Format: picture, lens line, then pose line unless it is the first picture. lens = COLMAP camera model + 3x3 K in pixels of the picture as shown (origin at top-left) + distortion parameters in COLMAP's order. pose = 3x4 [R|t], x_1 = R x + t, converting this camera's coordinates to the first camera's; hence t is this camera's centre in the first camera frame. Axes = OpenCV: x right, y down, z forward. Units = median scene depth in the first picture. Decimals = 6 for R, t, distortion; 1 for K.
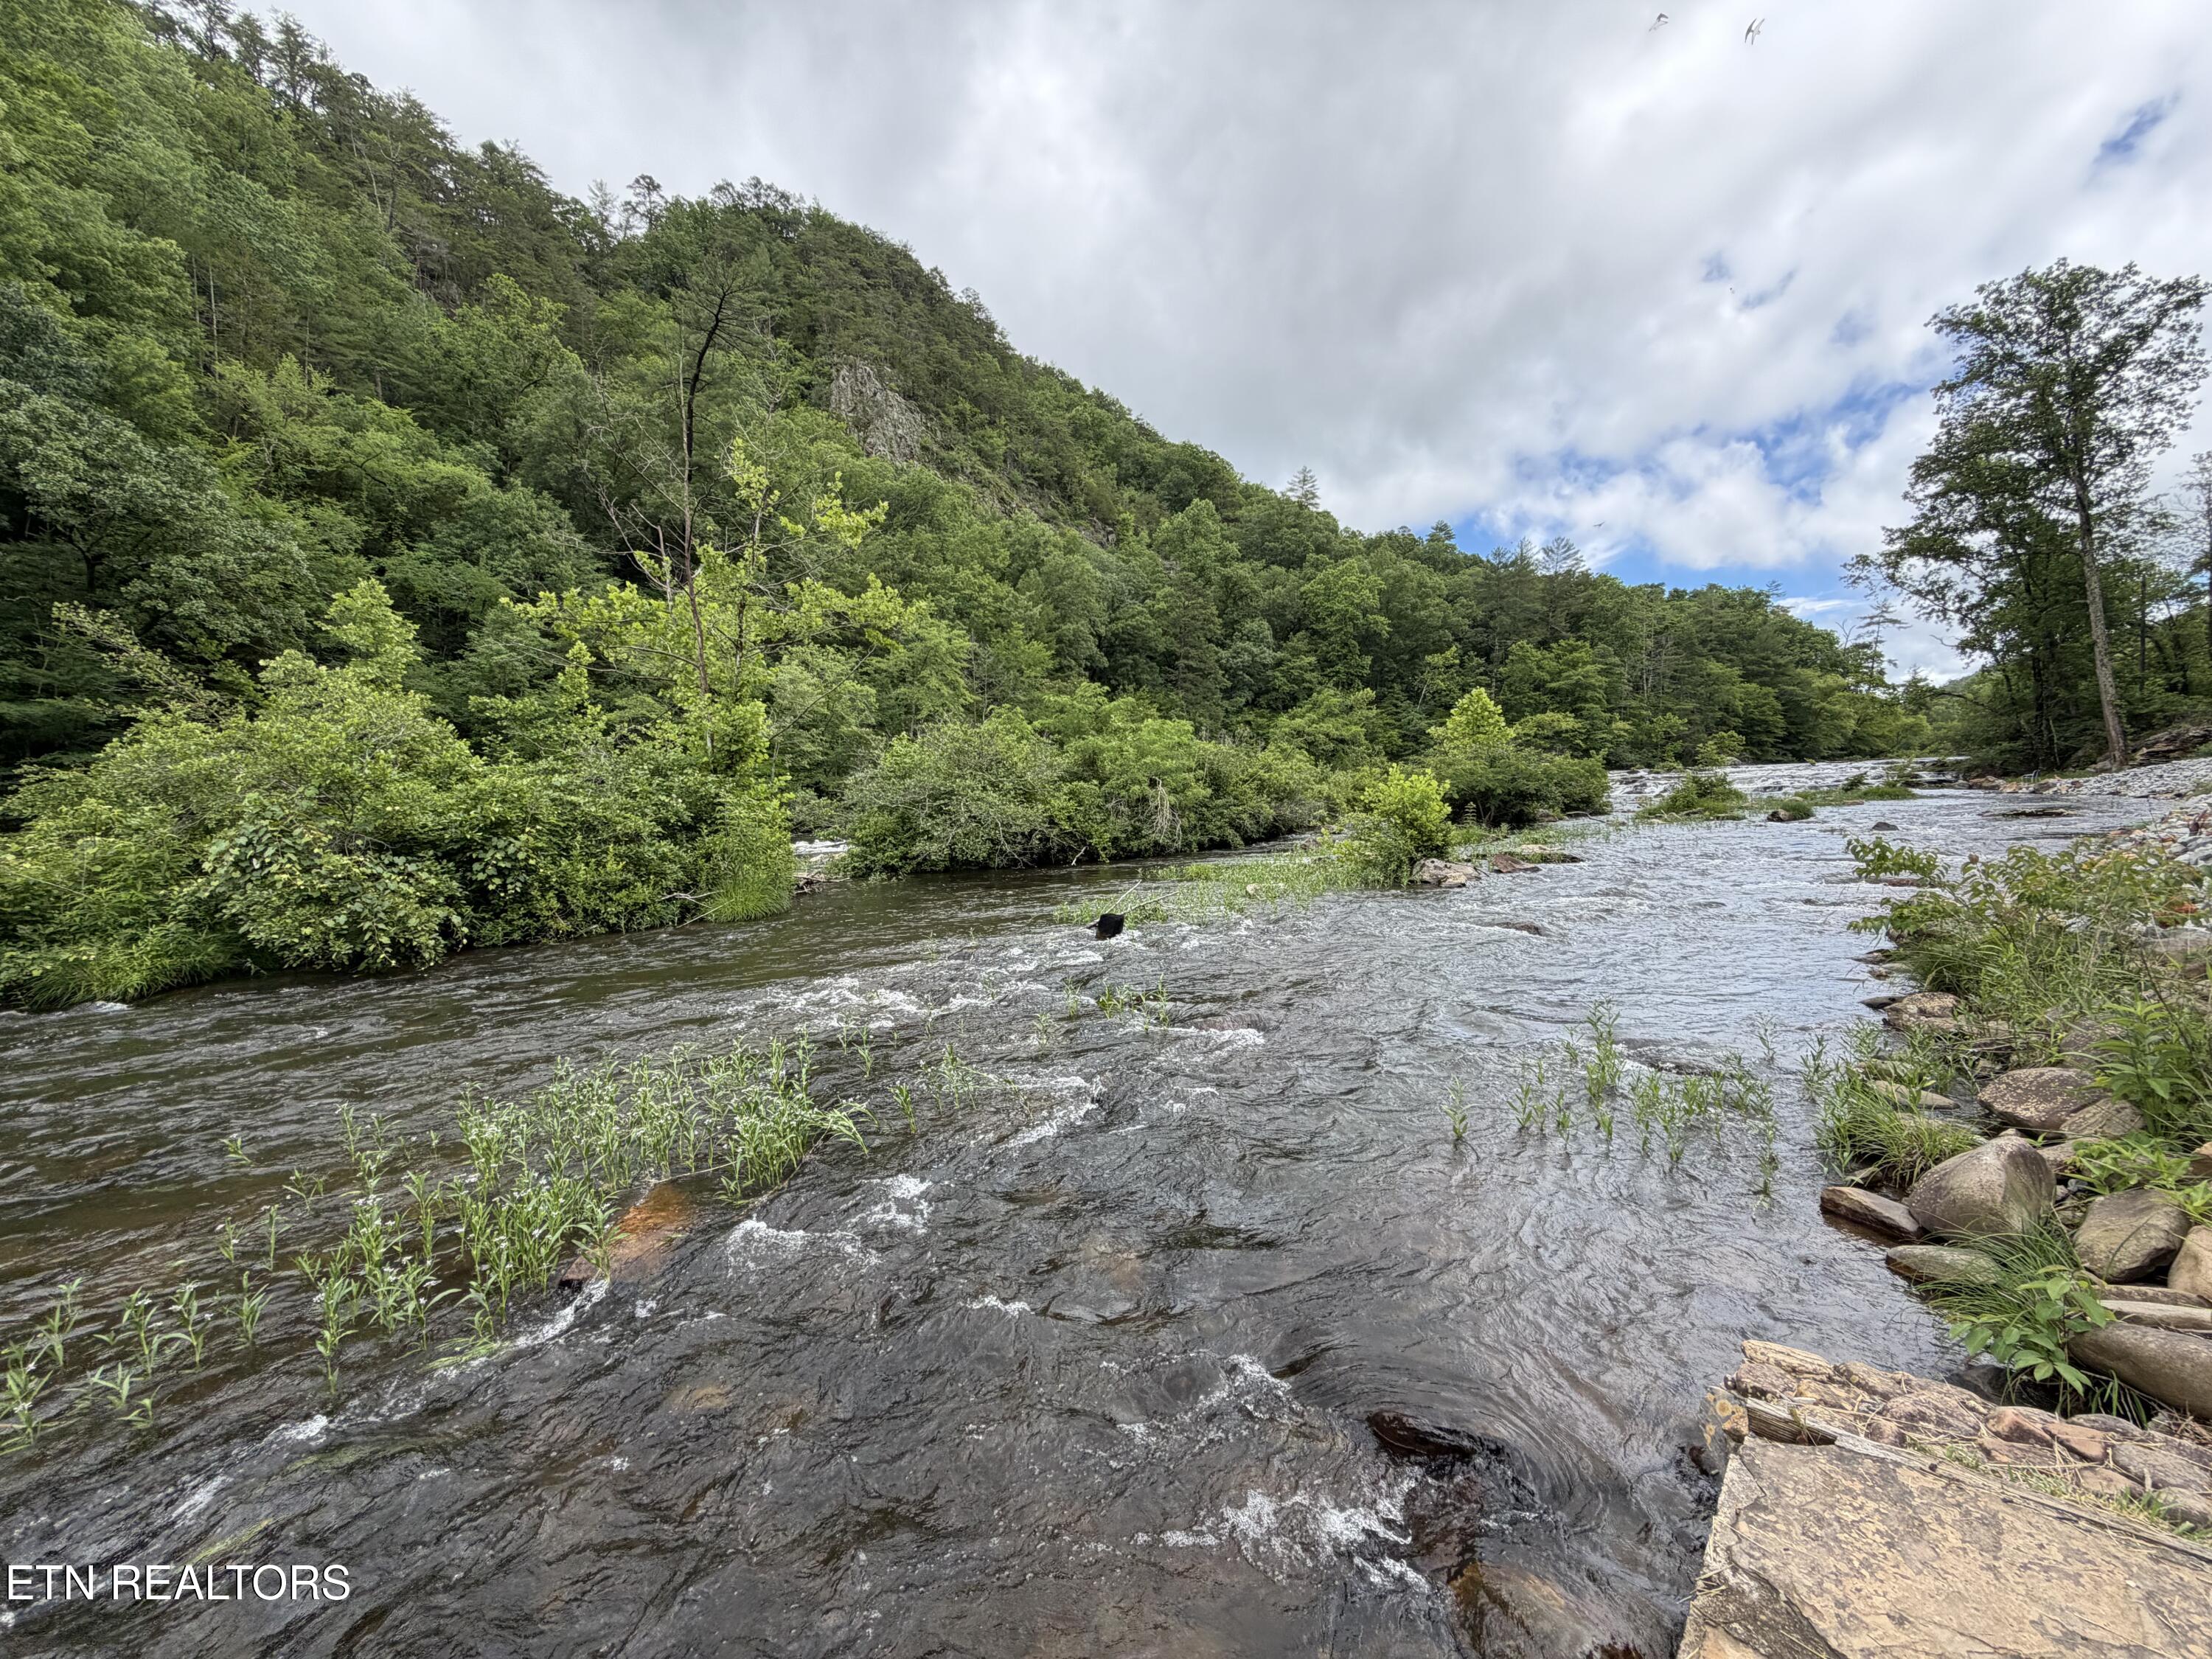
lens RADIAL K [[875.9, 0, 1096.8], [0, 875.9, 834.5], [0, 0, 1]] dist [-0.006271, 0.001428]
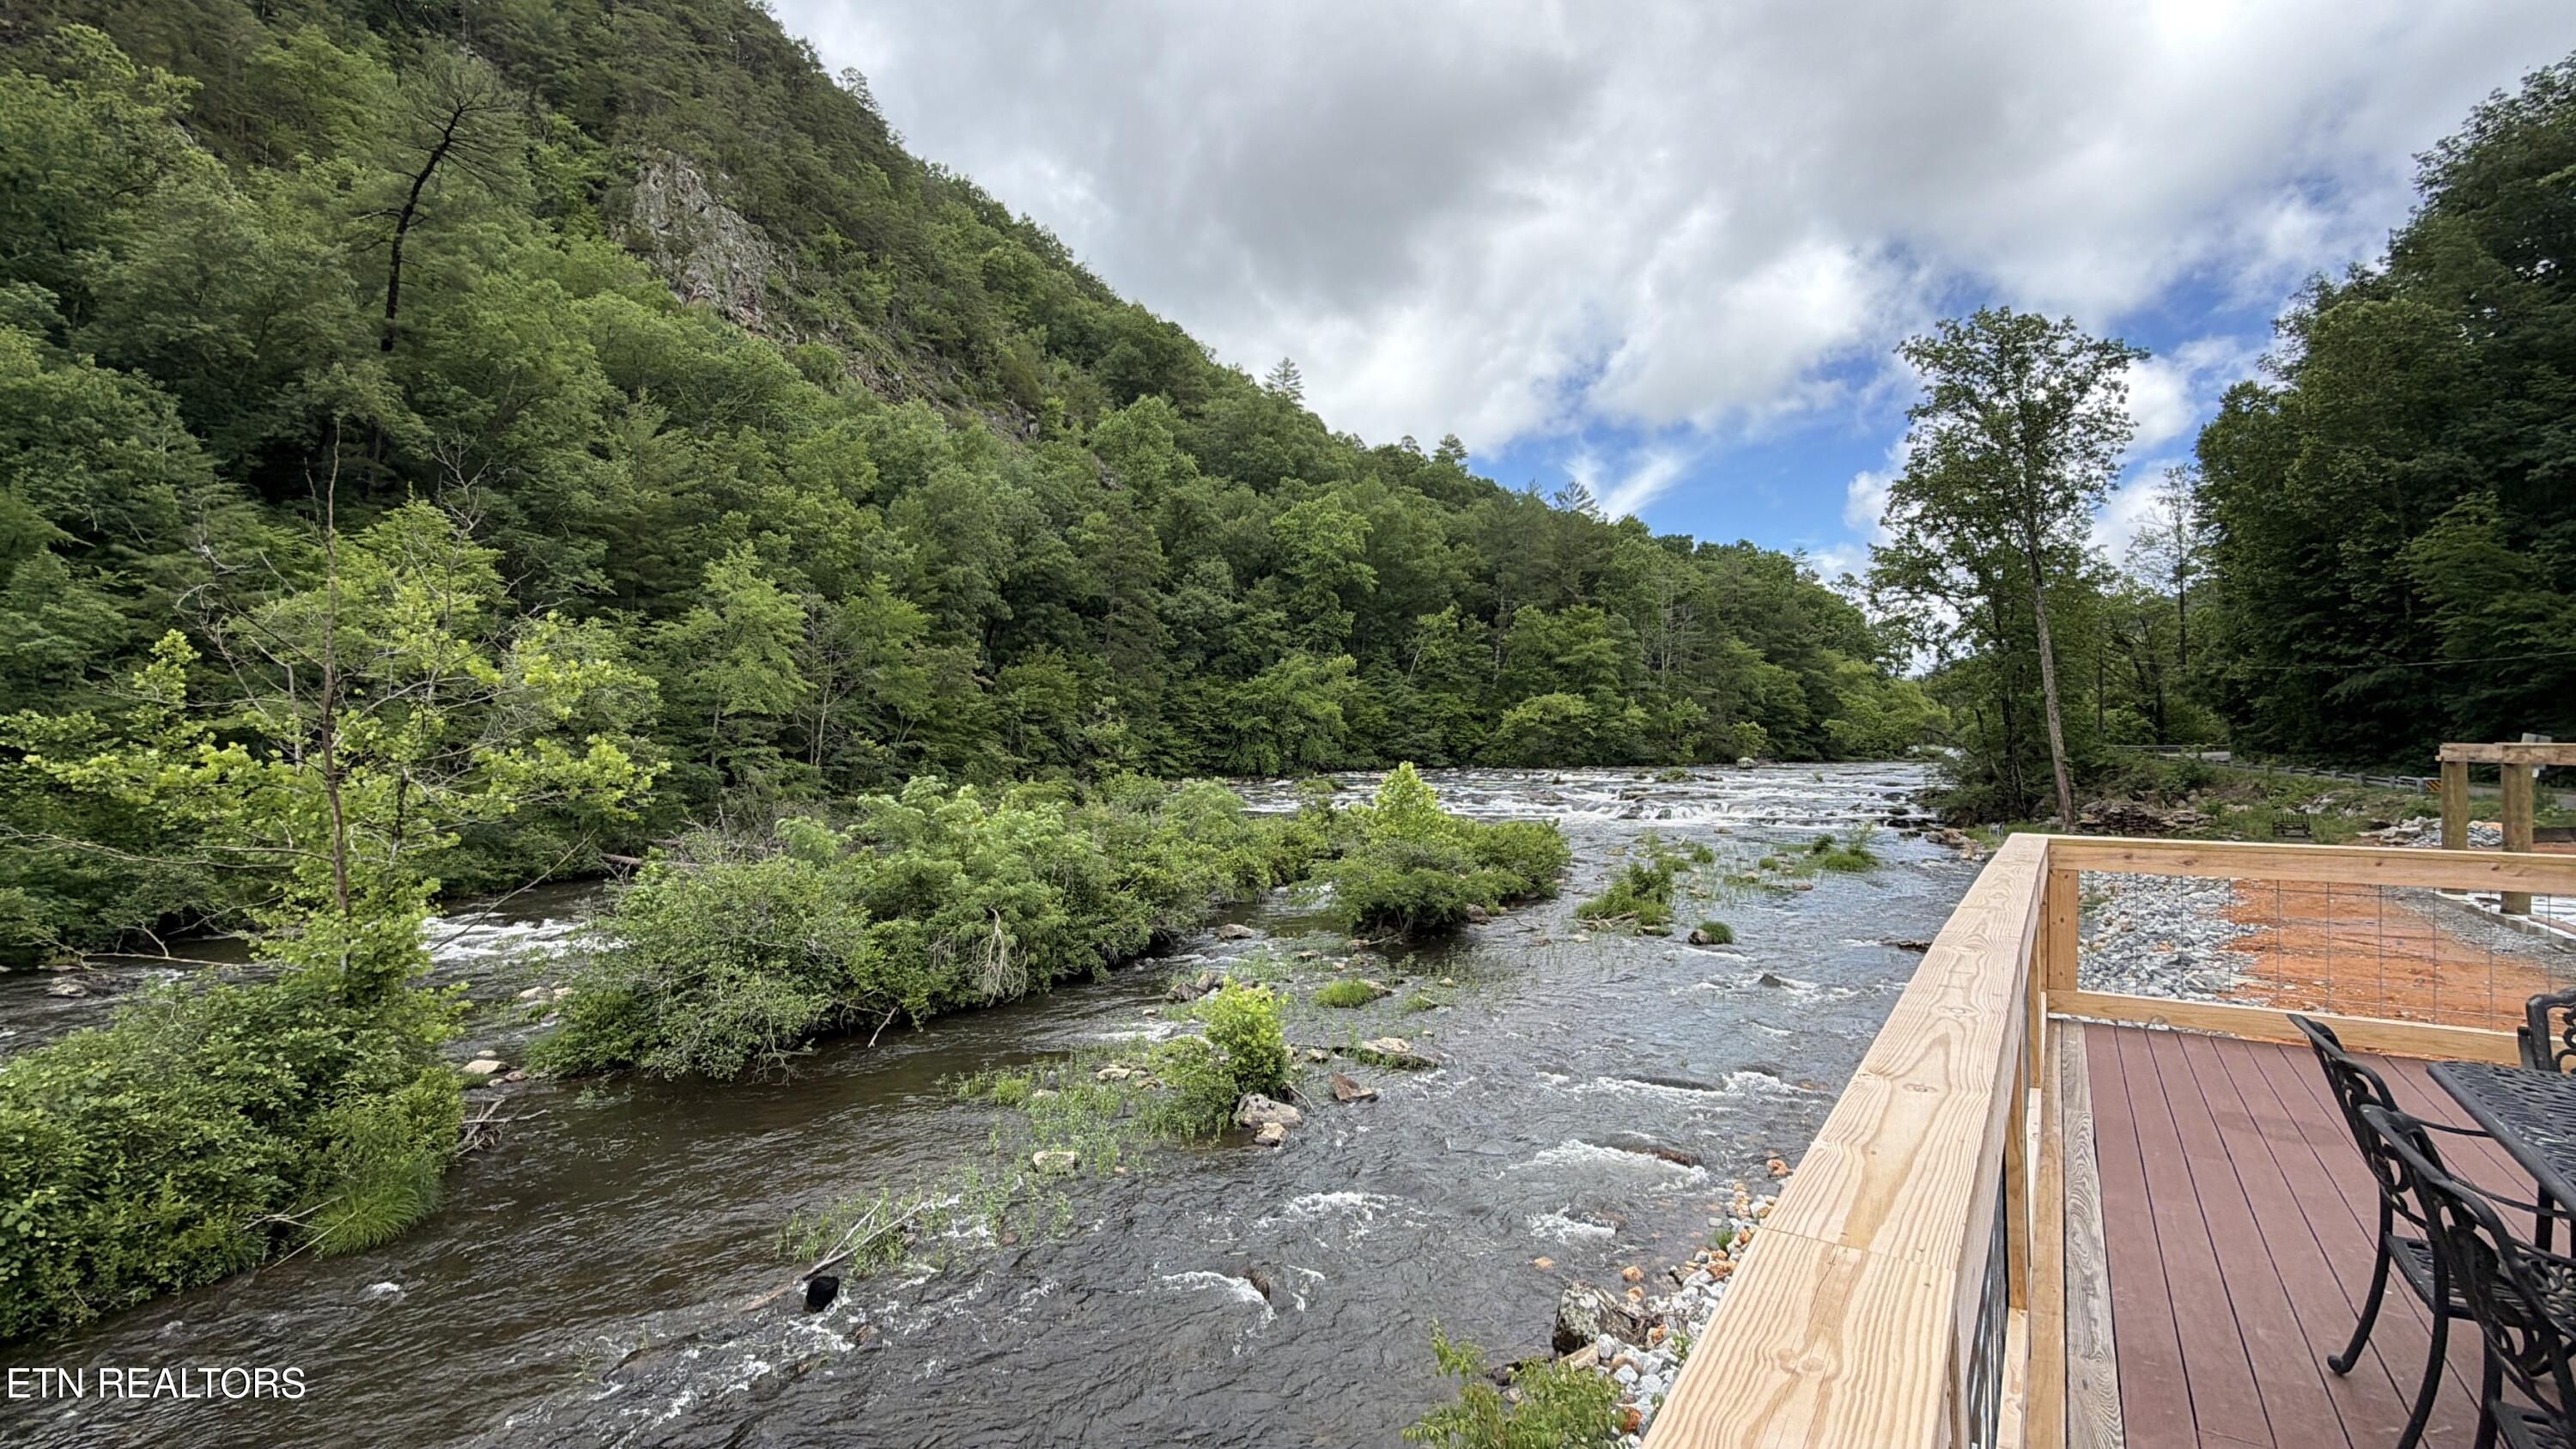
lens RADIAL K [[1169.7, 0, 1286.8], [0, 1169.7, 726.1], [0, 0, 1]] dist [-0.001548, -0.000763]
pose [[0.974079, 0.035991, 0.223325, 0.036299], [-0.024106, 0.998155, -0.055722, -0.079578], [-0.224919, 0.048894, 0.973150, -0.054666]]
